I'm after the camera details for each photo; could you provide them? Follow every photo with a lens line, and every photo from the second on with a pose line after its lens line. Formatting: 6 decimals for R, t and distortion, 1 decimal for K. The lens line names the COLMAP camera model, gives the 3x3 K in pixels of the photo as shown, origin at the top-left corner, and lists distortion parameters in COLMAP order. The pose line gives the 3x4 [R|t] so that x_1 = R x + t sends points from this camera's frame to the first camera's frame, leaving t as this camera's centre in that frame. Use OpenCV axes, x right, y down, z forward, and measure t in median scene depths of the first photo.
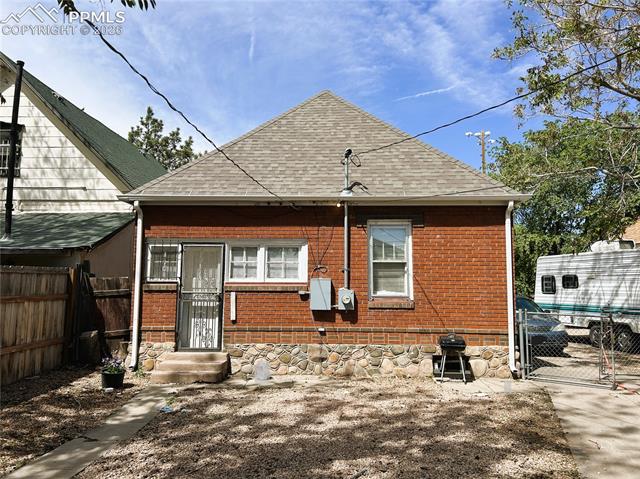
lens RADIAL K [[484.2, 0, 320.0], [0, 484.2, 239.5], [0, 0, 1]] dist [0.065825, -0.089017]
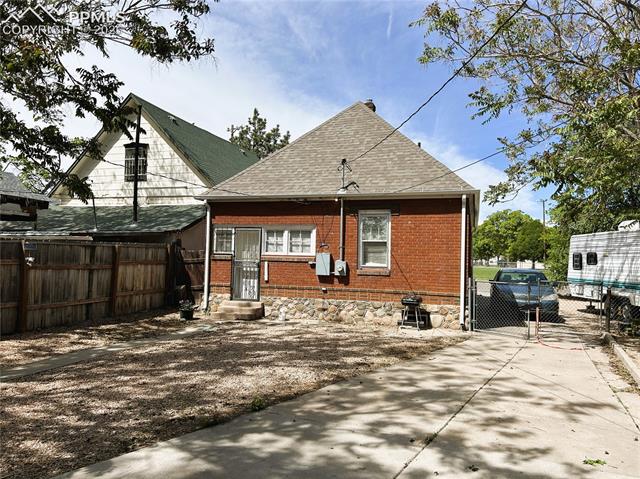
lens RADIAL K [[484.2, 0, 320.0], [0, 484.2, 239.5], [0, 0, 1]] dist [0.065825, -0.089017]
pose [[0.962424, 0.004446, -0.271513, 0.364472], [0.009779, 0.998650, 0.051014, -0.029172], [0.271374, -0.051752, 0.961082, -0.340274]]
